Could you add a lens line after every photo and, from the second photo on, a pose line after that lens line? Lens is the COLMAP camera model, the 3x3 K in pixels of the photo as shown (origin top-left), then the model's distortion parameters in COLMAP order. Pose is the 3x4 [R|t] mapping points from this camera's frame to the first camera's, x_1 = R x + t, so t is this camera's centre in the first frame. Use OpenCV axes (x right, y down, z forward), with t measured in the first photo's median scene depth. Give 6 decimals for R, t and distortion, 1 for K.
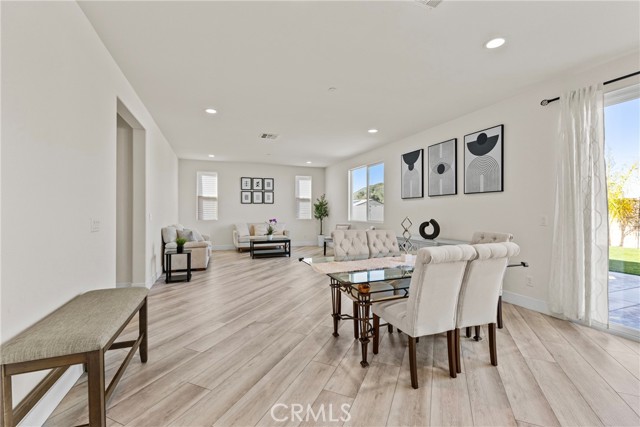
lens RADIAL K [[278.5, 0, 319.7], [0, 278.5, 209.4], [0, 0, 1]] dist [0.004388, 0.000149]
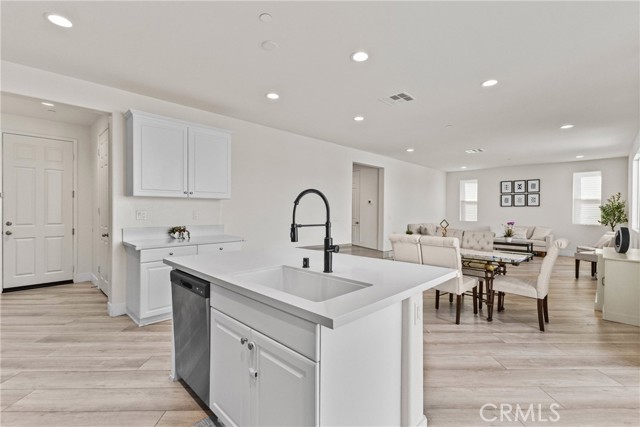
lens RADIAL K [[278.5, 0, 318.1], [0, 278.5, 213.6], [0, 0, 1]] dist [0.004388, 0.000149]
pose [[0.412598, 0.013026, -0.910820, 0.387737], [-0.003754, 0.999914, 0.012600, -0.005287], [0.910905, -0.001780, 0.412611, -0.057106]]
